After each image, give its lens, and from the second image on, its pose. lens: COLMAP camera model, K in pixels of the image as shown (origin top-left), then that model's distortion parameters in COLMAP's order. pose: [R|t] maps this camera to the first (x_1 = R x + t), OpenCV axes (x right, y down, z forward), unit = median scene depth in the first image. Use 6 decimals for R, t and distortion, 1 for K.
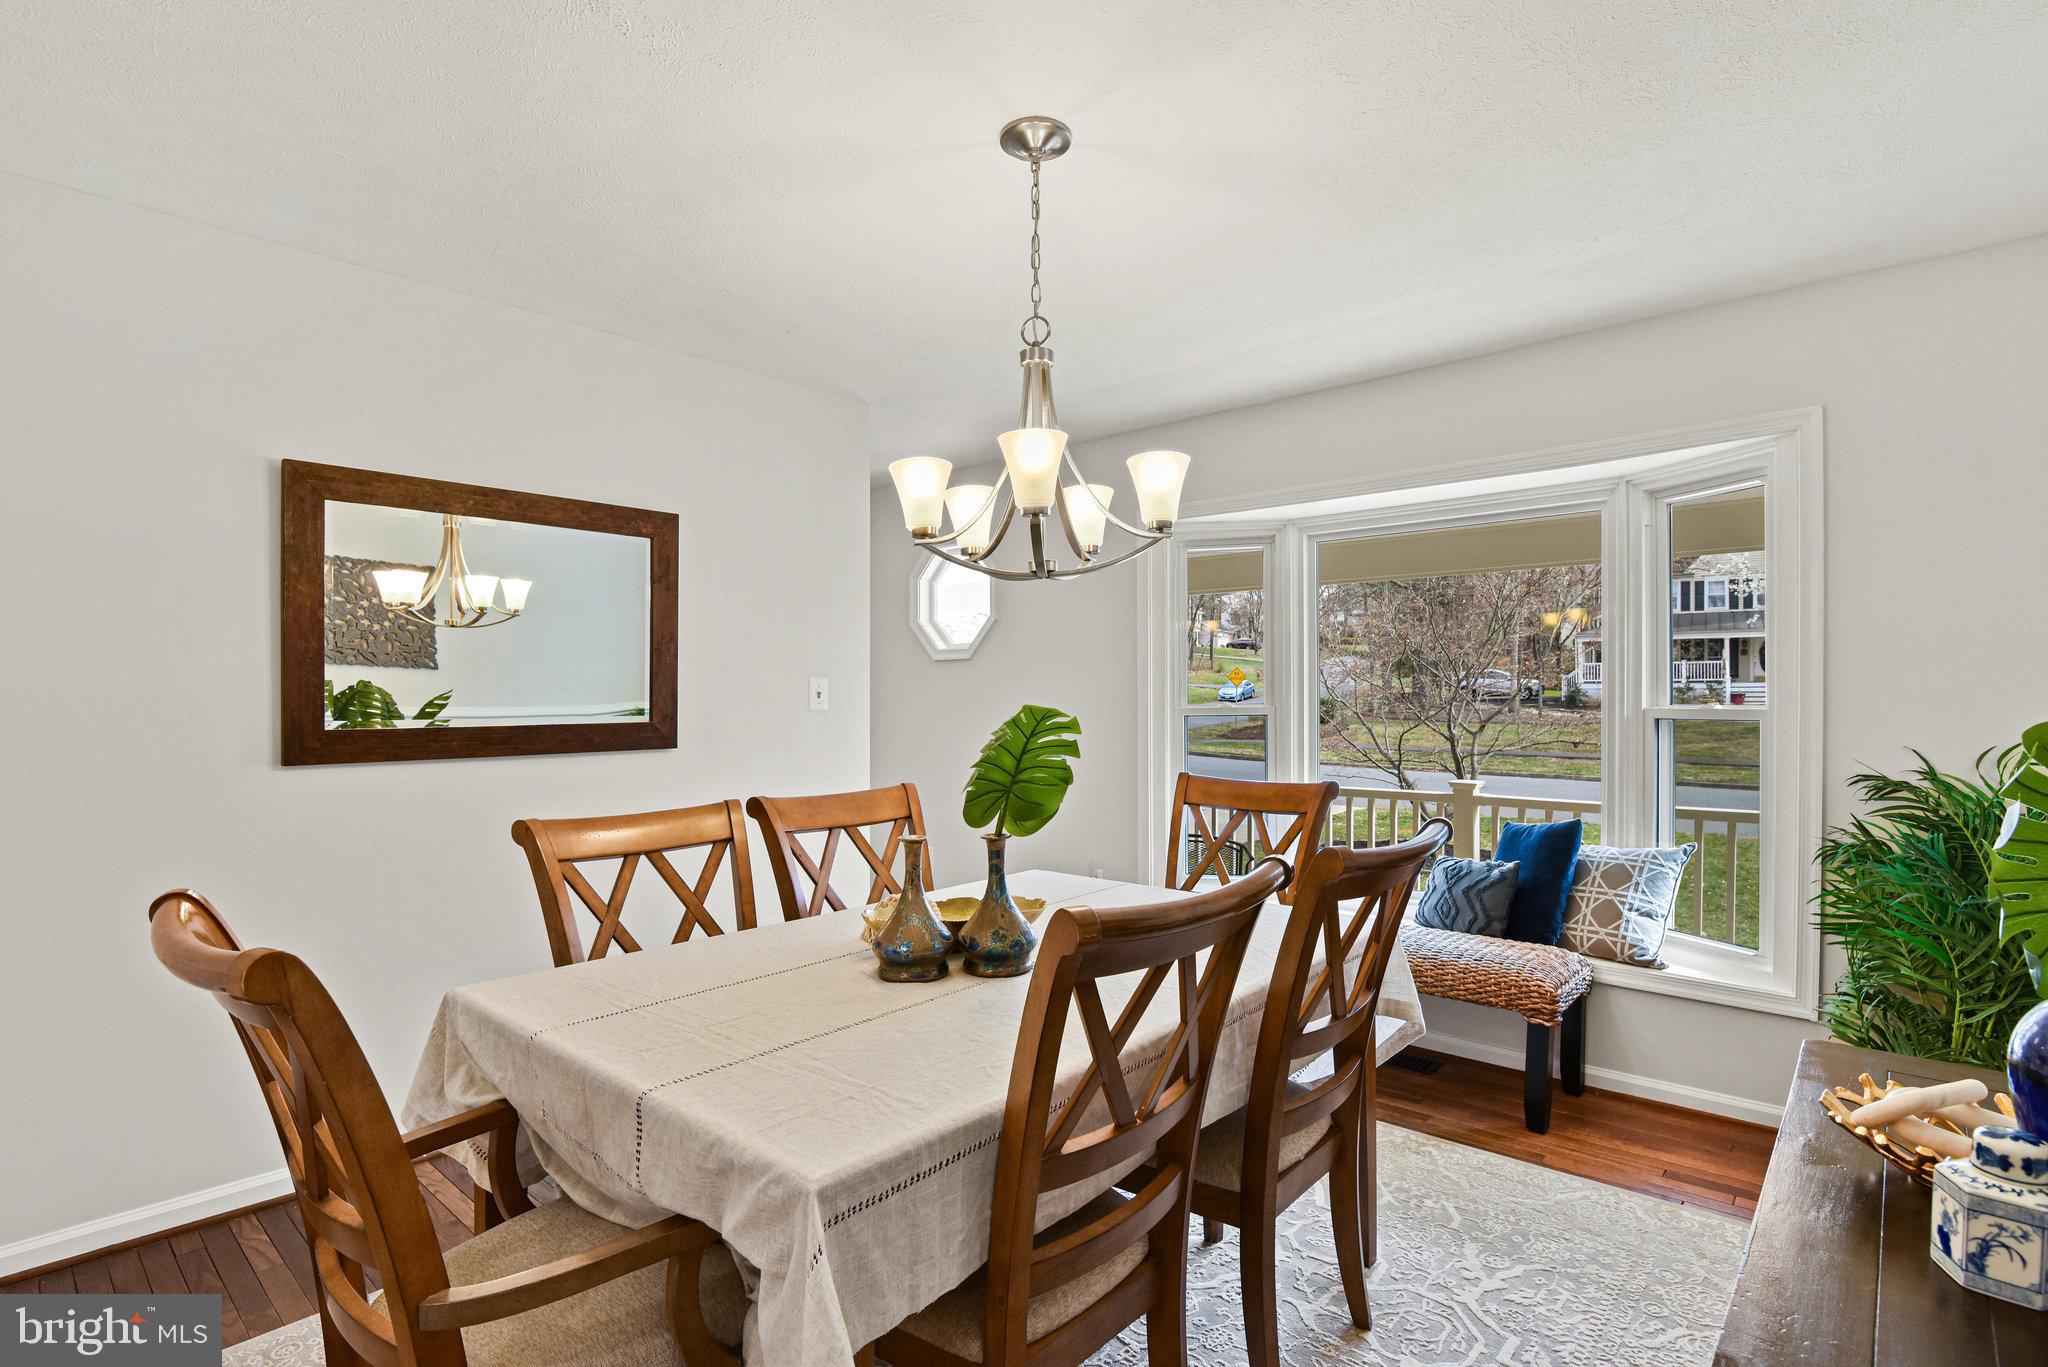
lens RADIAL K [[1029.3, 0, 1020.1], [0, 1029.3, 699.1], [0, 0, 1]] dist [-0.000914, -0.000029]
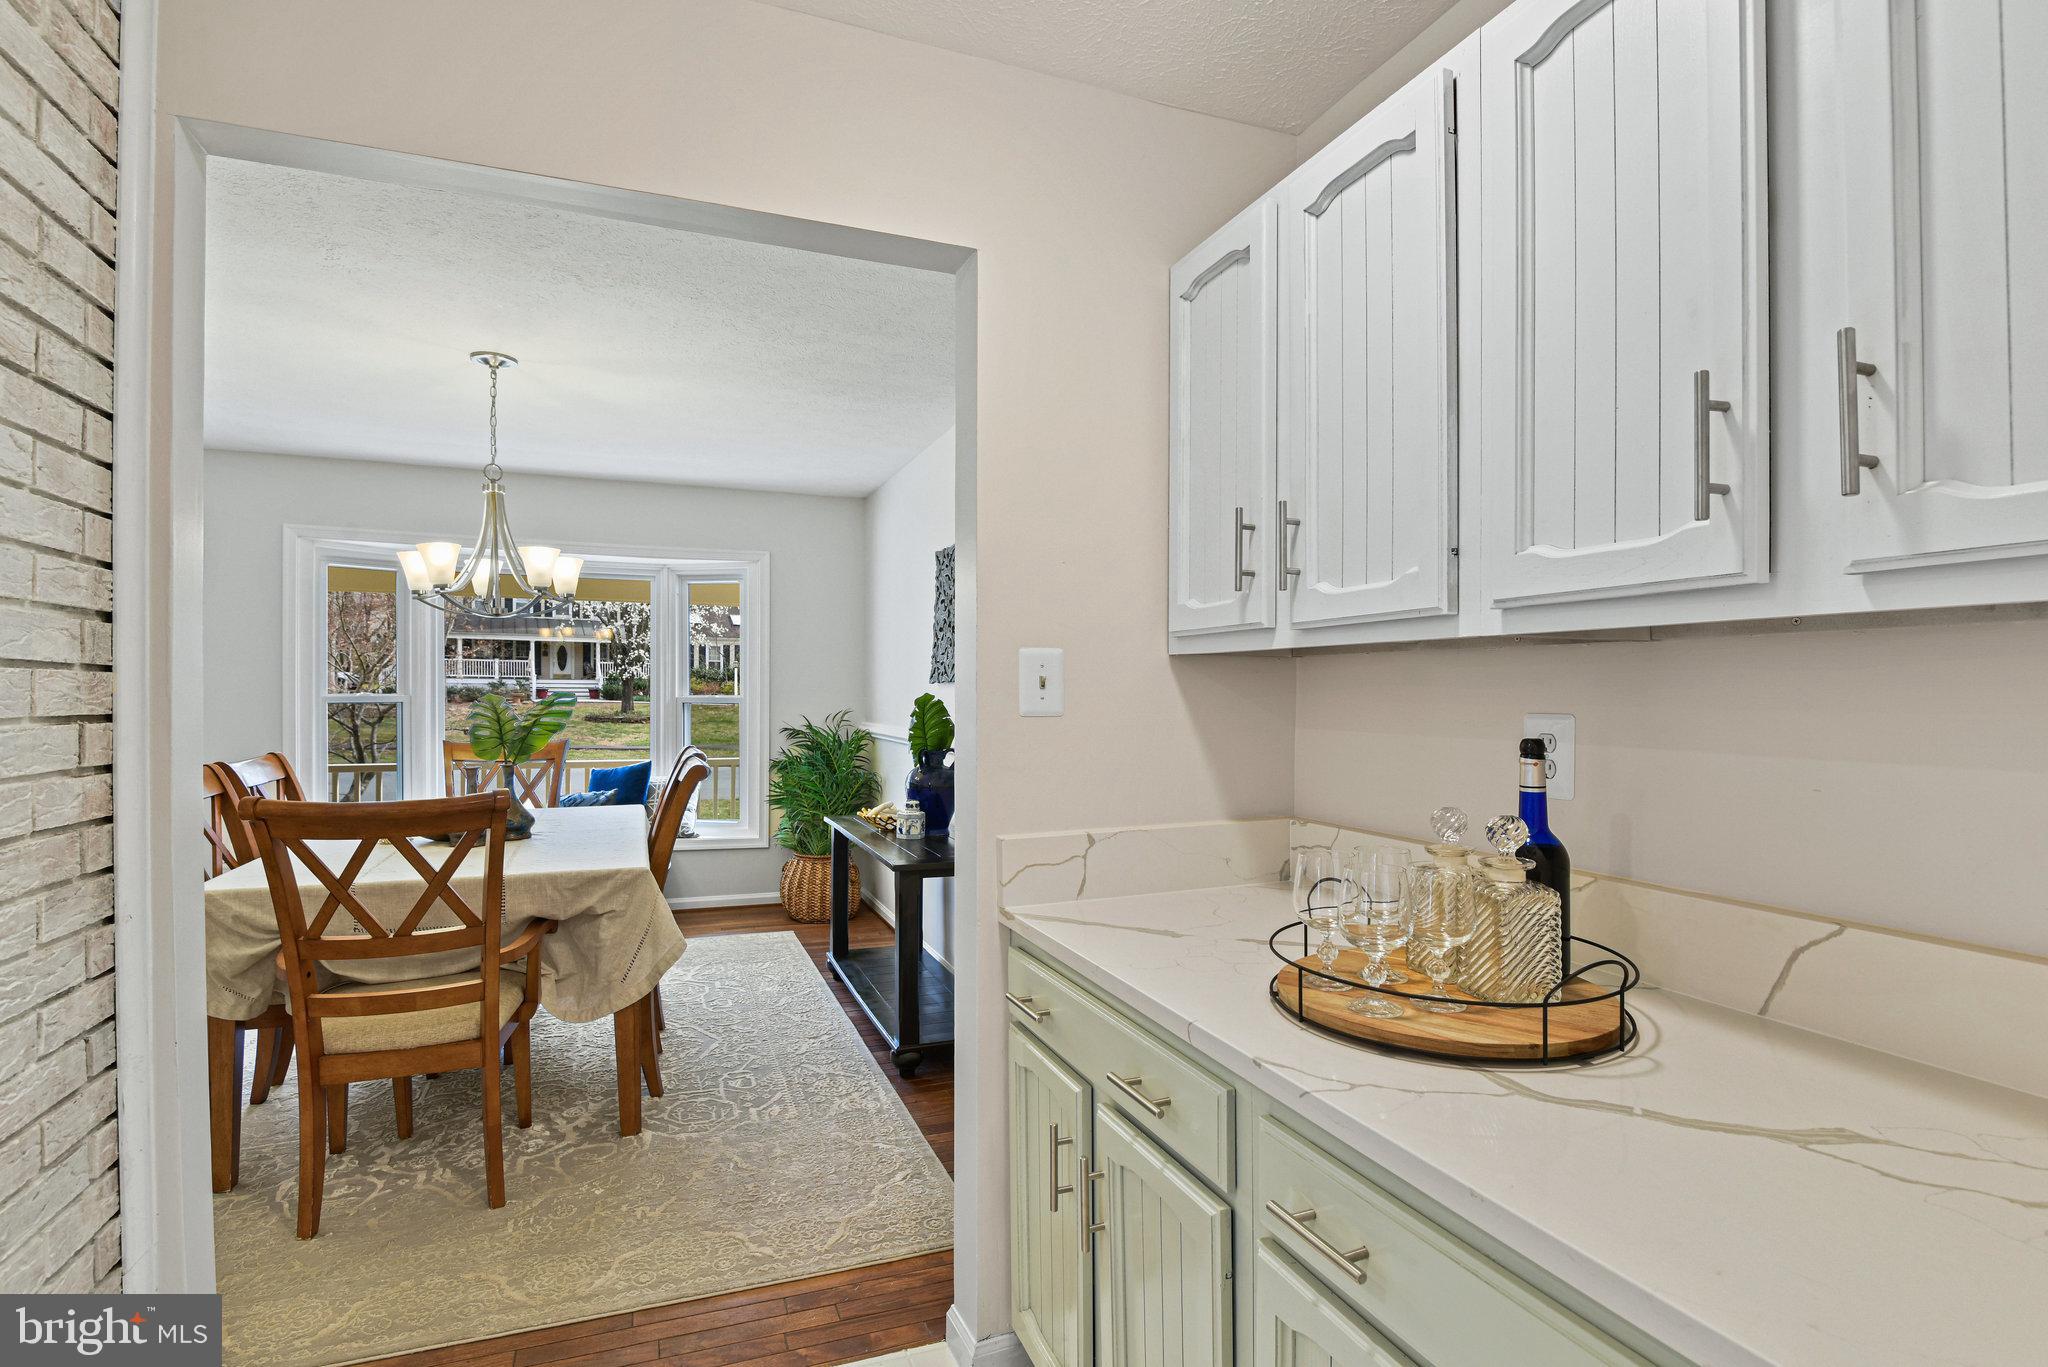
lens RADIAL K [[1029.3, 0, 1023.1], [0, 1029.3, 688.6], [0, 0, 1]] dist [-0.000914, -0.000029]
pose [[0.473829, 0.009419, 0.880566, -0.183343], [-0.005385, 0.999955, -0.007798, 0.001158], [-0.880600, -0.001047, 0.473859, -0.099408]]
